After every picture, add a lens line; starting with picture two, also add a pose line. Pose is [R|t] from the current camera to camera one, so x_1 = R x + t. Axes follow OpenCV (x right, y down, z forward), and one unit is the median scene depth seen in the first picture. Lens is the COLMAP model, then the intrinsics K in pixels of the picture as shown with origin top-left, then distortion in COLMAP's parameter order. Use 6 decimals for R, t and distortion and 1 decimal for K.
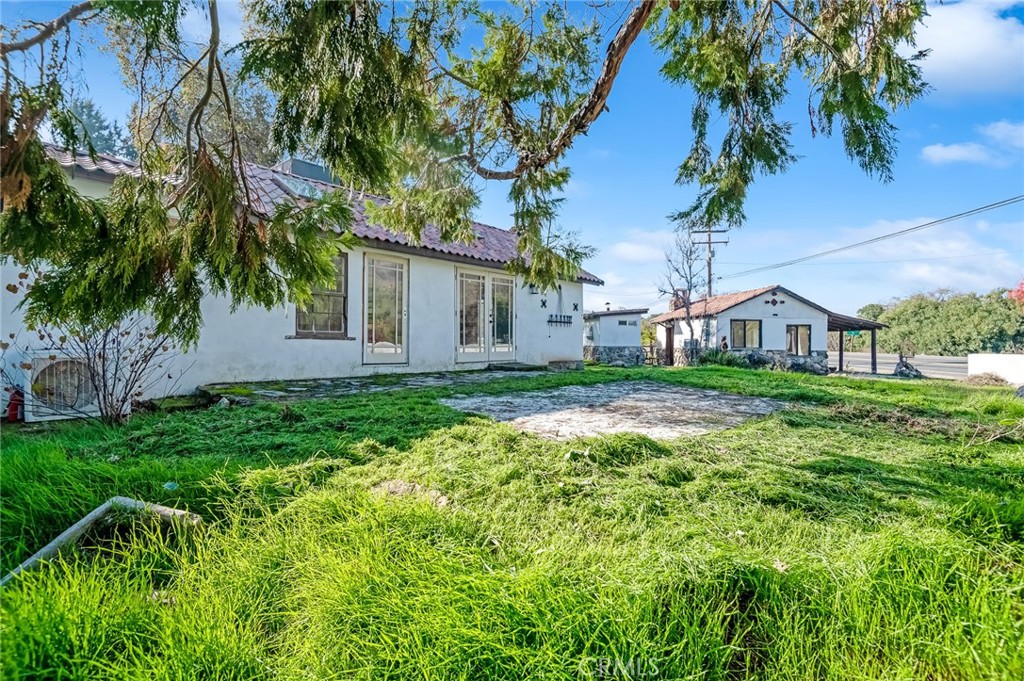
lens RADIAL K [[481.2, 0, 522.7], [0, 481.2, 350.2], [0, 0, 1]] dist [-0.005797, -0.007068]
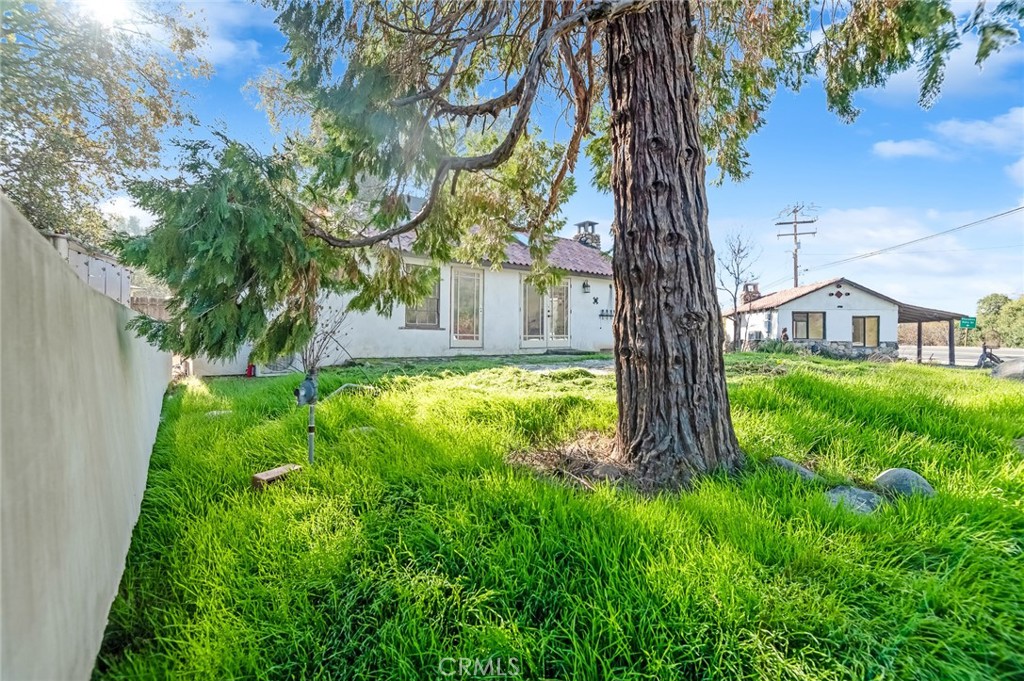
lens RADIAL K [[481.2, 0, 510.6], [0, 481.2, 338.2], [0, 0, 1]] dist [-0.005797, -0.007068]
pose [[0.978649, -0.004590, -0.205488, 0.052048], [0.000452, 0.999796, -0.020181, 0.013313], [0.205539, 0.019657, 0.978451, -0.135964]]
